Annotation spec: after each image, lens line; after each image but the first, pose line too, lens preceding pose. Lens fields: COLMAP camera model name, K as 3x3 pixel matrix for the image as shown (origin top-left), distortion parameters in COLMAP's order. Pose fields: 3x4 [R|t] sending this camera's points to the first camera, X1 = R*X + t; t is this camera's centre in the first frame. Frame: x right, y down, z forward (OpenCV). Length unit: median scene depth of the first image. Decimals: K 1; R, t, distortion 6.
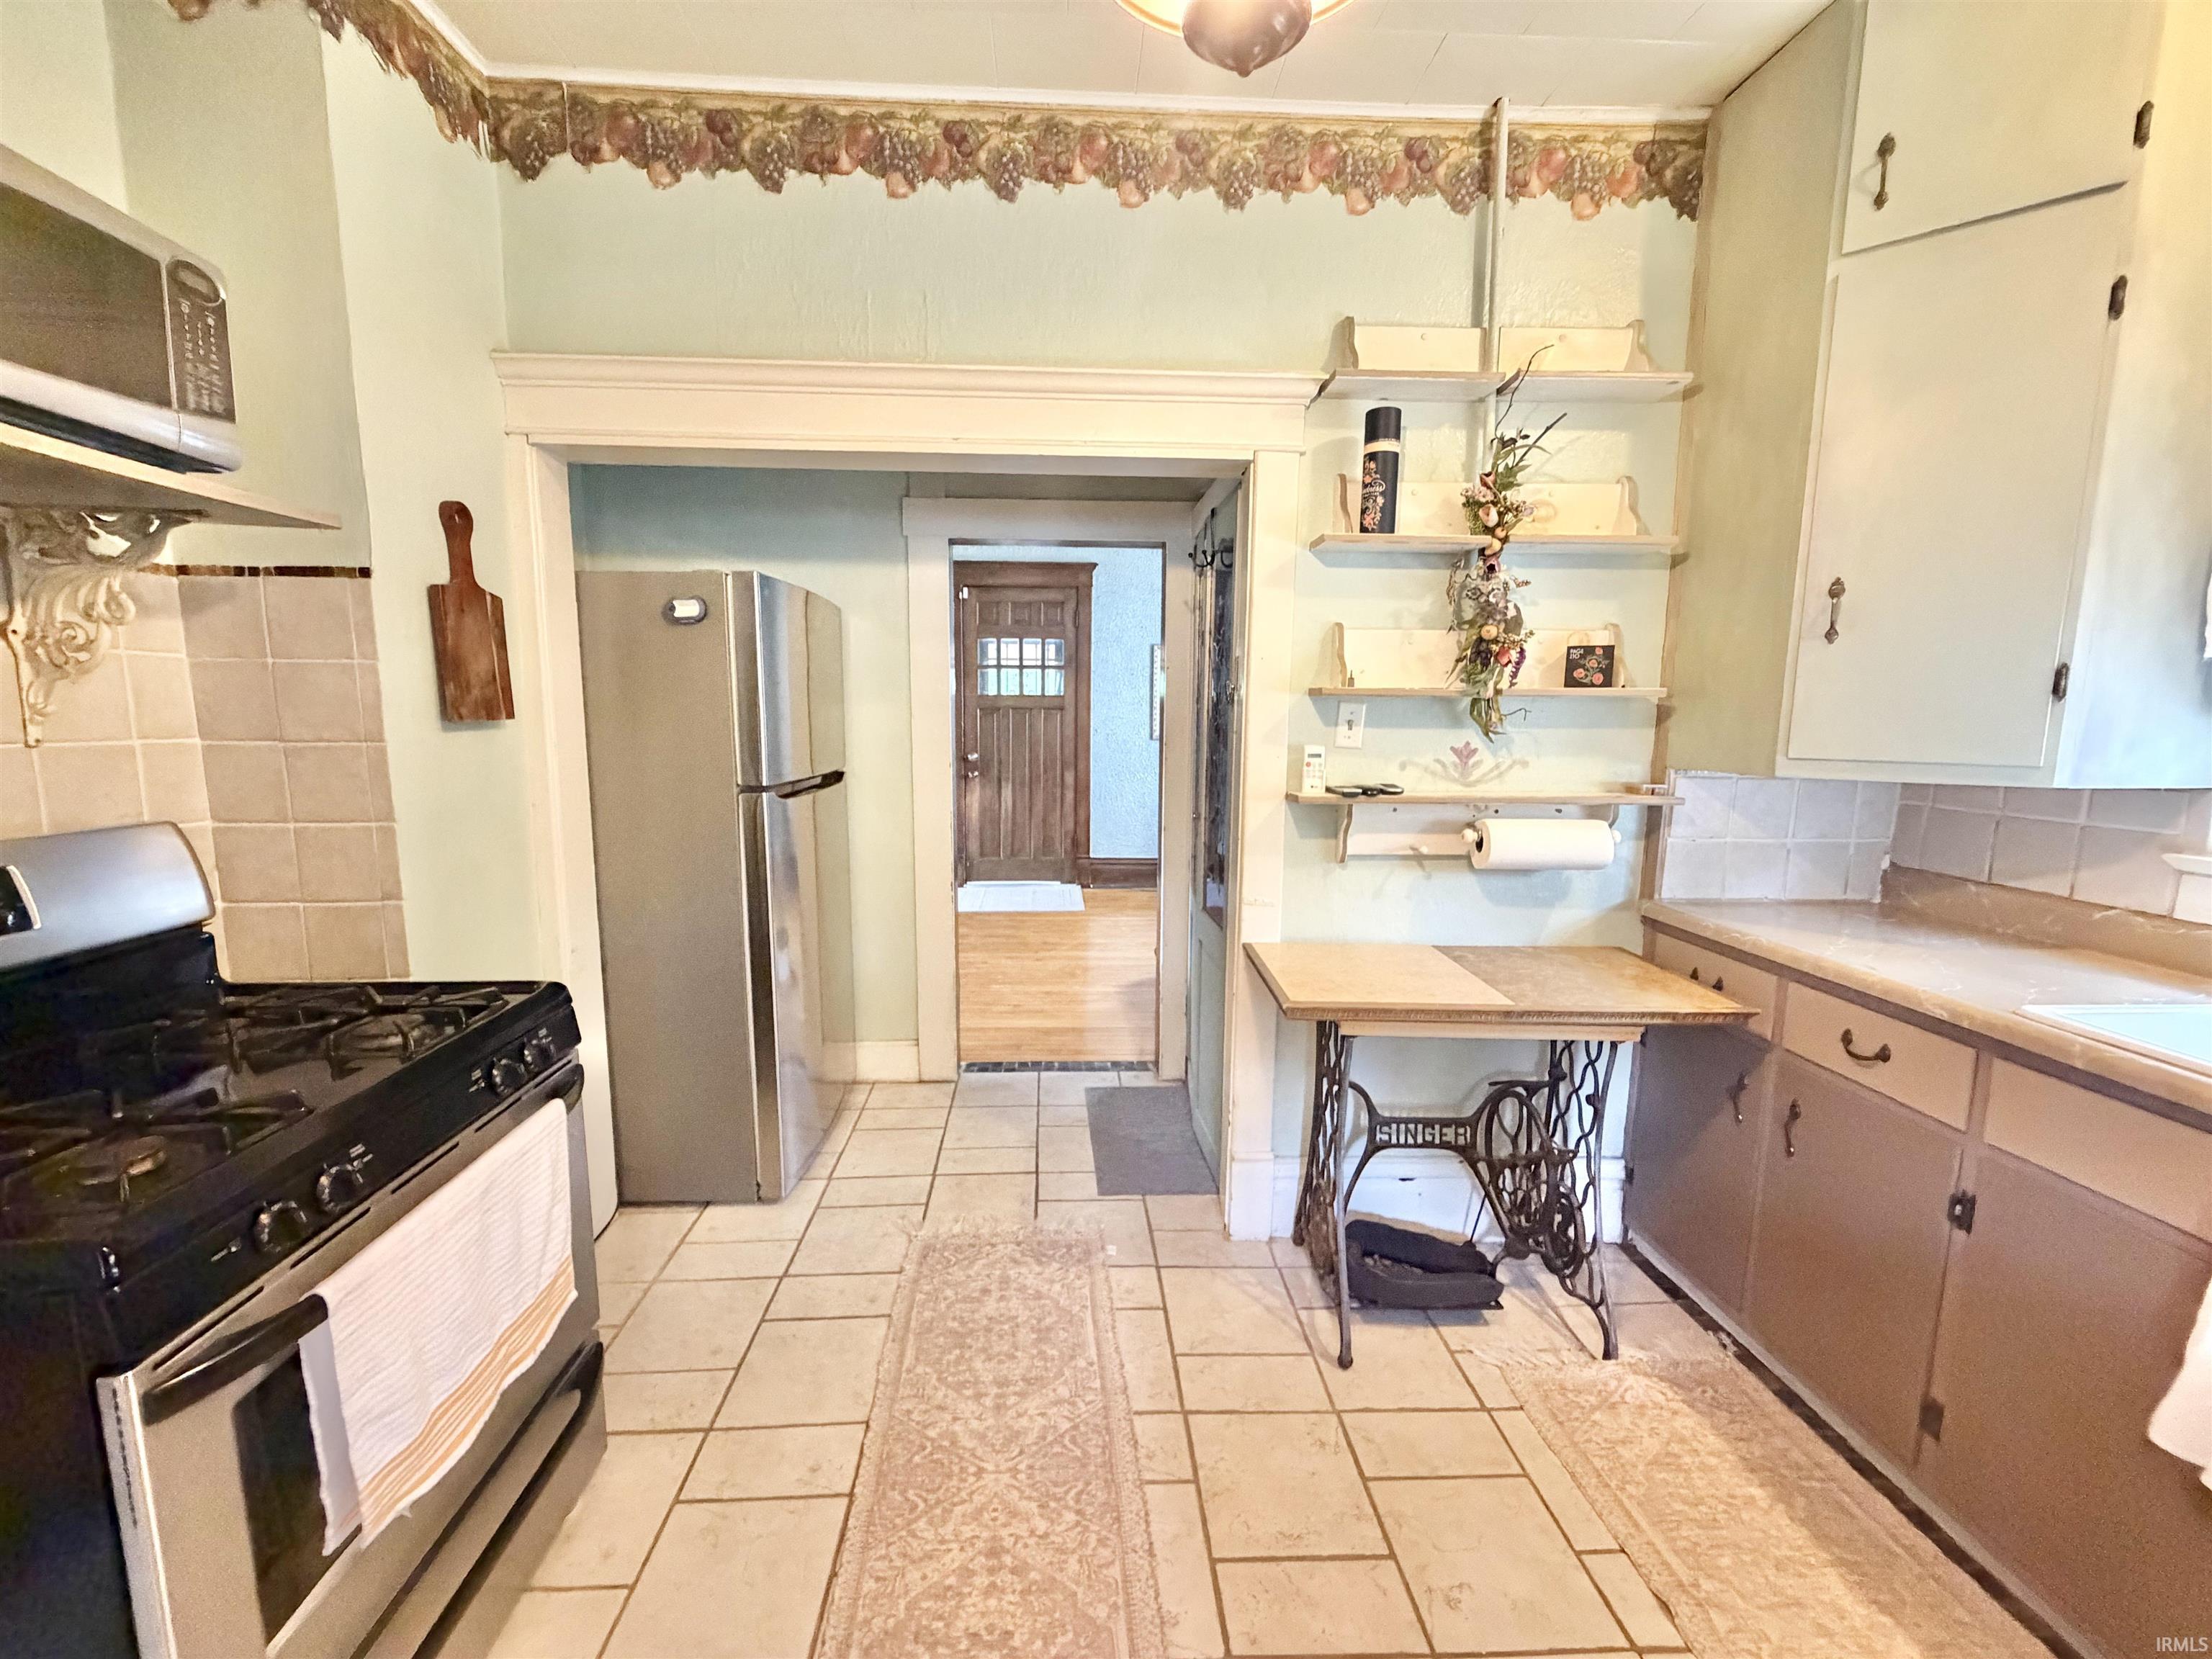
lens RADIAL K [[885.9, 0, 1094.7], [0, 885.9, 829.4], [0, 0, 1]] dist [0.000307, 0.000482]
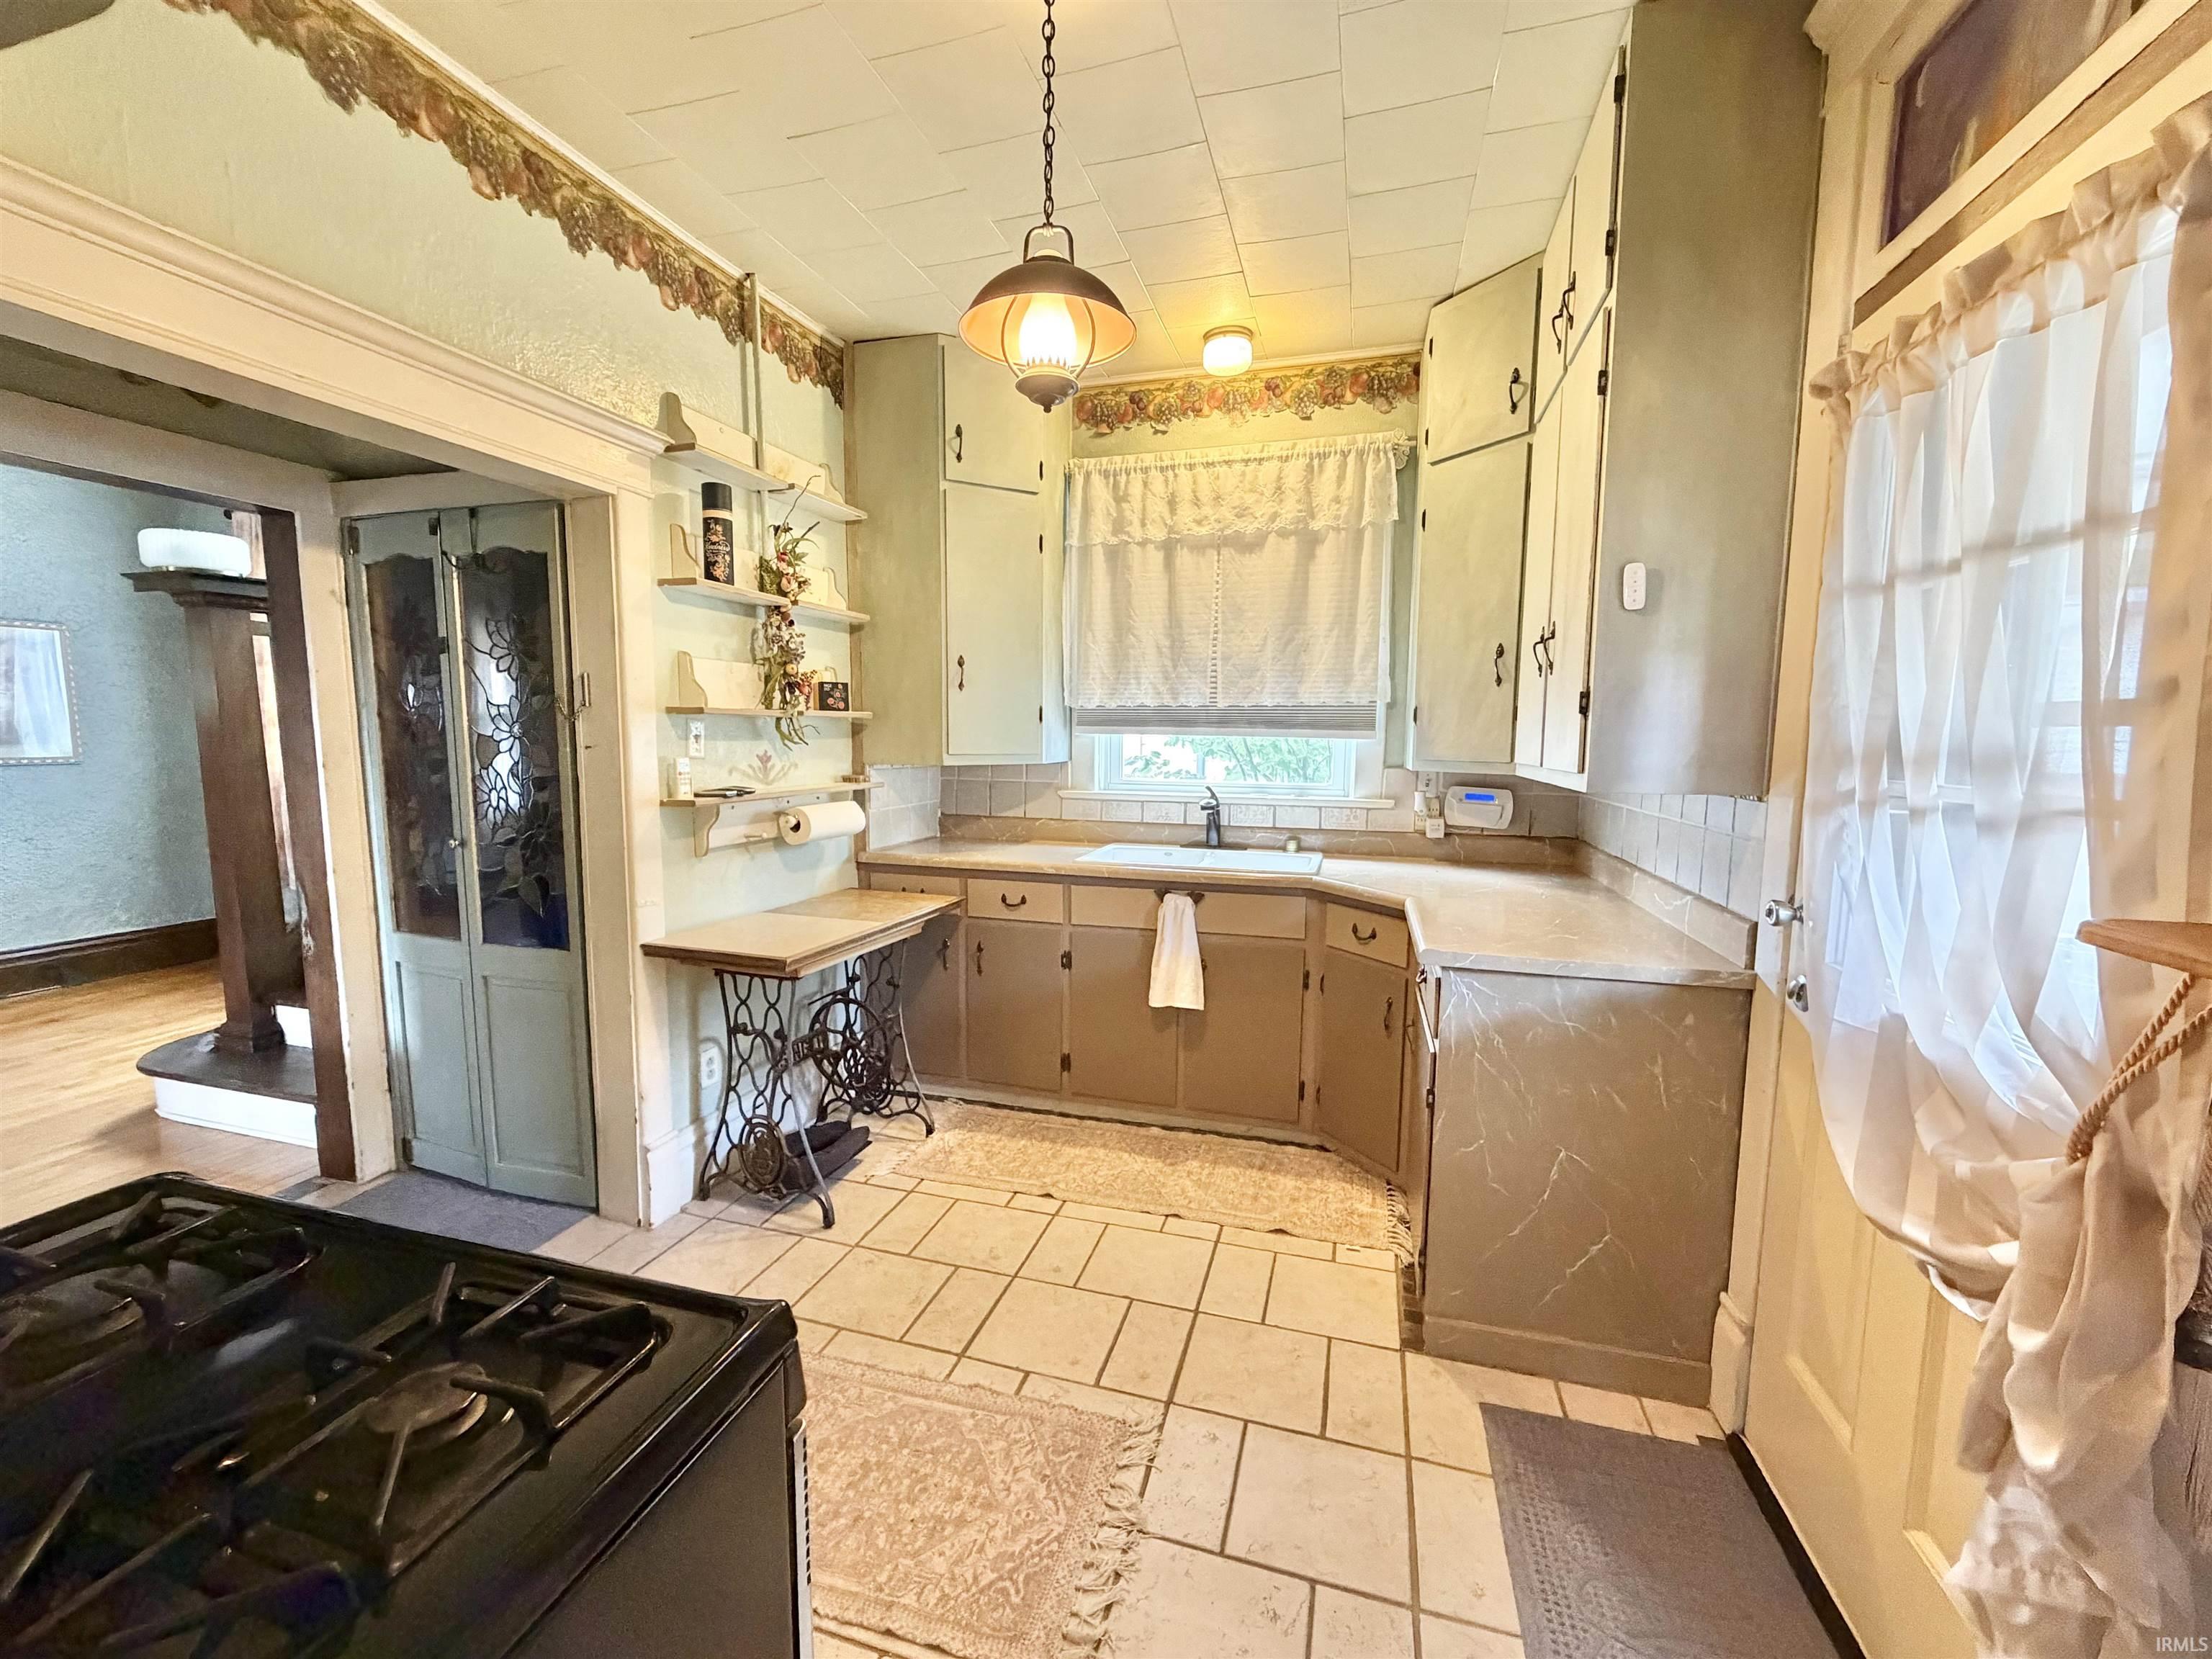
lens RADIAL K [[885.9, 0, 1102.0], [0, 885.9, 827.6], [0, 0, 1]] dist [0.000307, 0.000482]
pose [[0.327390, -0.108629, 0.938624, -0.700404], [0.117690, 0.990322, 0.073562, -0.026220], [-0.937531, 0.086384, 0.337006, 0.118462]]
